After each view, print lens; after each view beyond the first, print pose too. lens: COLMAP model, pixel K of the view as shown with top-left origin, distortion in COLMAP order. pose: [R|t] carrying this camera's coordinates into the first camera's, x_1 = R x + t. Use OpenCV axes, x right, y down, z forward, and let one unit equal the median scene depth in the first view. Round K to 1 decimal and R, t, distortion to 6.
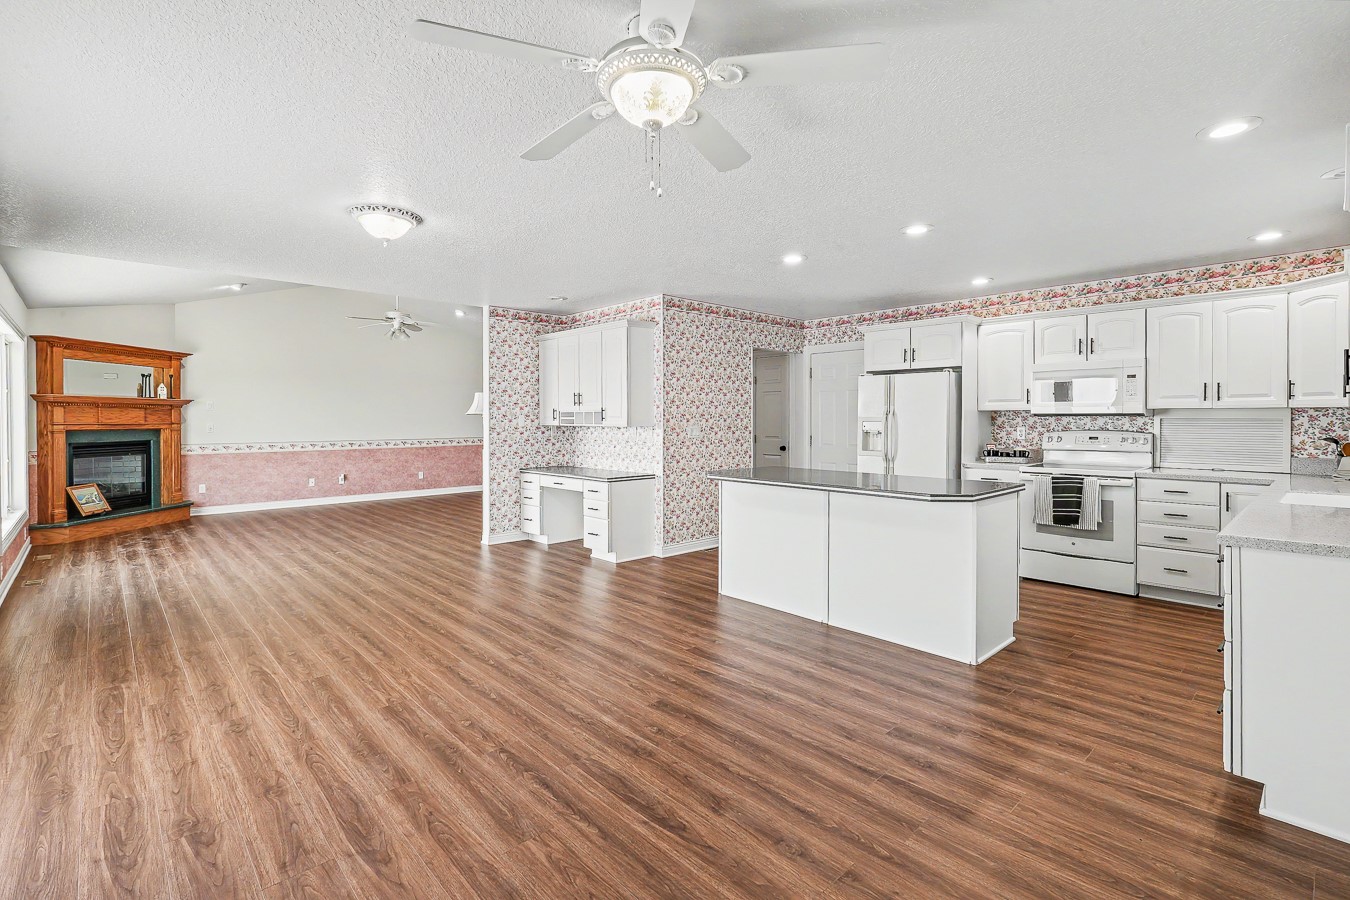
lens RADIAL K [[624.5, 0, 649.8], [0, 624.5, 421.0], [0, 0, 1]] dist [-0.004347, 0.001251]
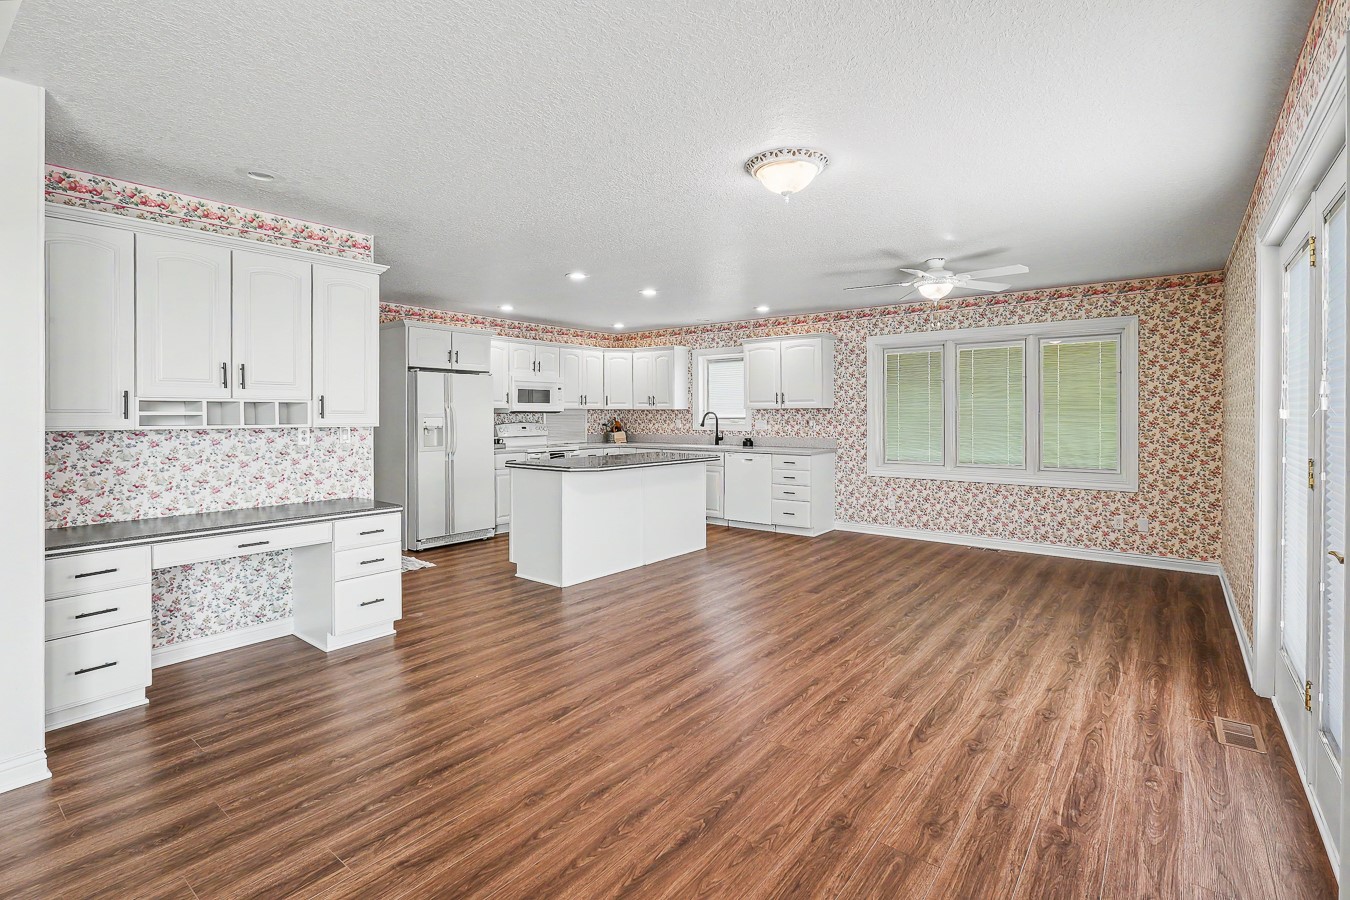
lens RADIAL K [[624.5, 0, 702.9], [0, 624.5, 414.4], [0, 0, 1]] dist [-0.004347, 0.001251]
pose [[-0.197544, -0.000219, 0.980294, -1.612032], [0.003366, 0.999994, 0.000902, -0.007647], [-0.980288, 0.003478, -0.197542, 1.704224]]
